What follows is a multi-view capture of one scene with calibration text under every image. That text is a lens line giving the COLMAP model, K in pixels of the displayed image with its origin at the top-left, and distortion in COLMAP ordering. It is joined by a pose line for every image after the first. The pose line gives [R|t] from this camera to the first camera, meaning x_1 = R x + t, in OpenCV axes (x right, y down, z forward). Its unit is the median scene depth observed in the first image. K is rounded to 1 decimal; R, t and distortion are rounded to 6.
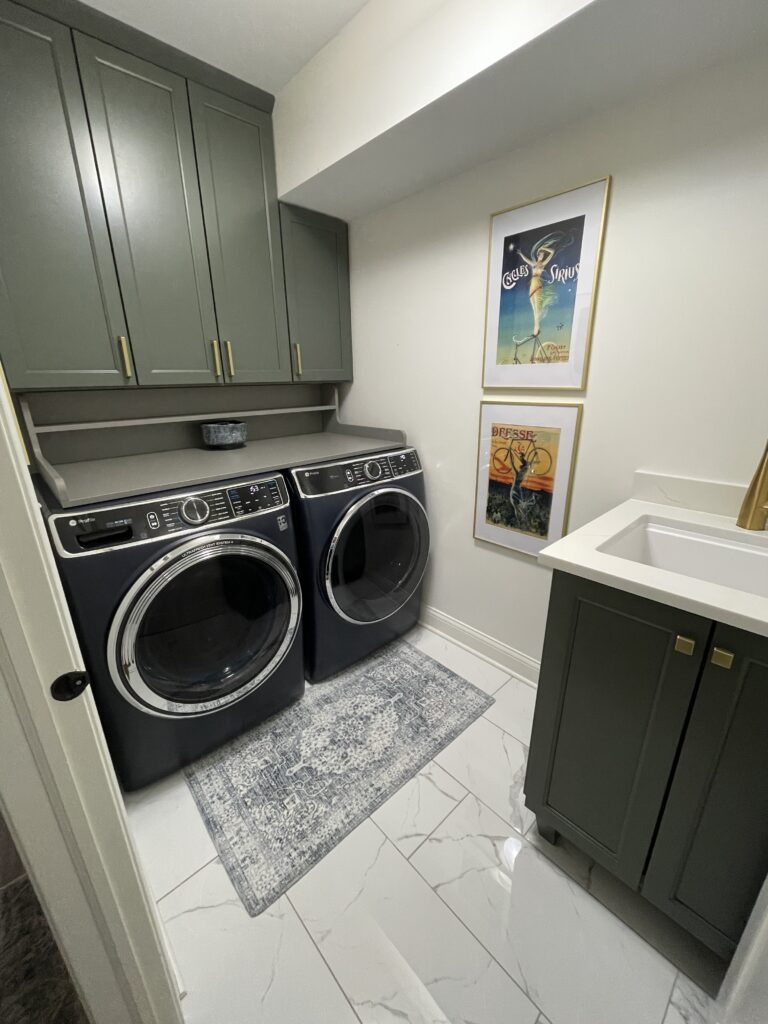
lens RADIAL K [[414.7, 0, 386.1], [0, 414.7, 512.3], [0, 0, 1]] dist [-0.003667, 0.000425]
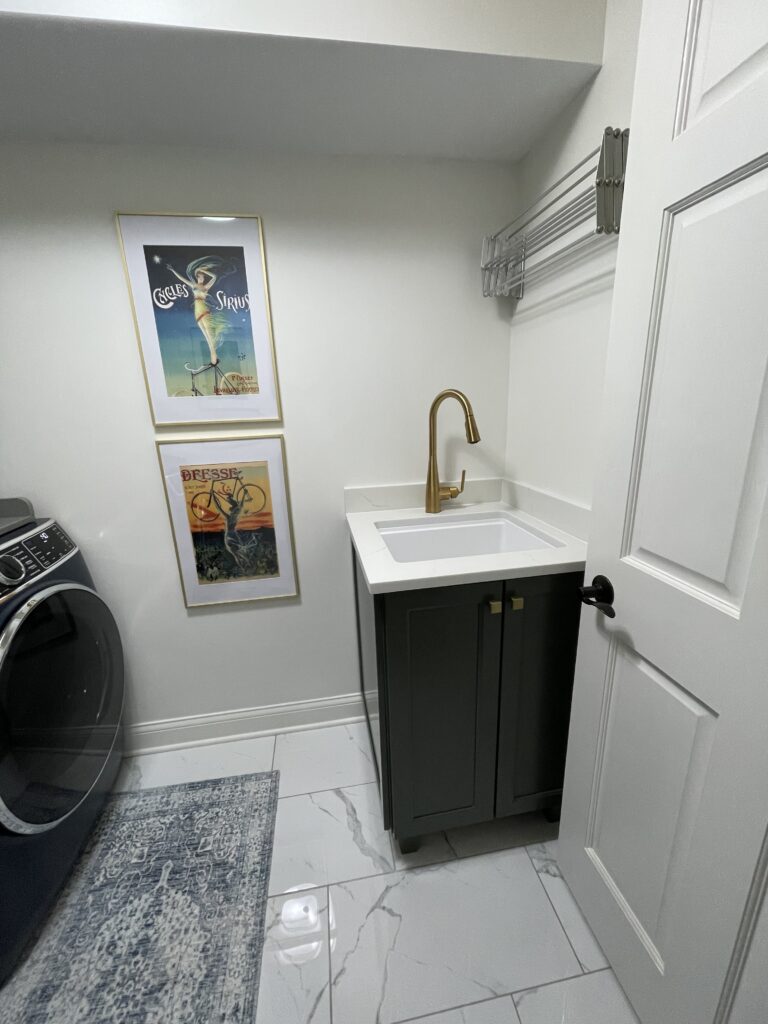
lens RADIAL K [[414.7, 0, 381.9], [0, 414.7, 511.8], [0, 0, 1]] dist [-0.003667, 0.000425]
pose [[0.551689, -0.224140, 0.803368, -0.213735], [0.288140, 0.955127, 0.068610, -0.072762], [-0.782697, 0.193632, 0.591517, 0.226797]]
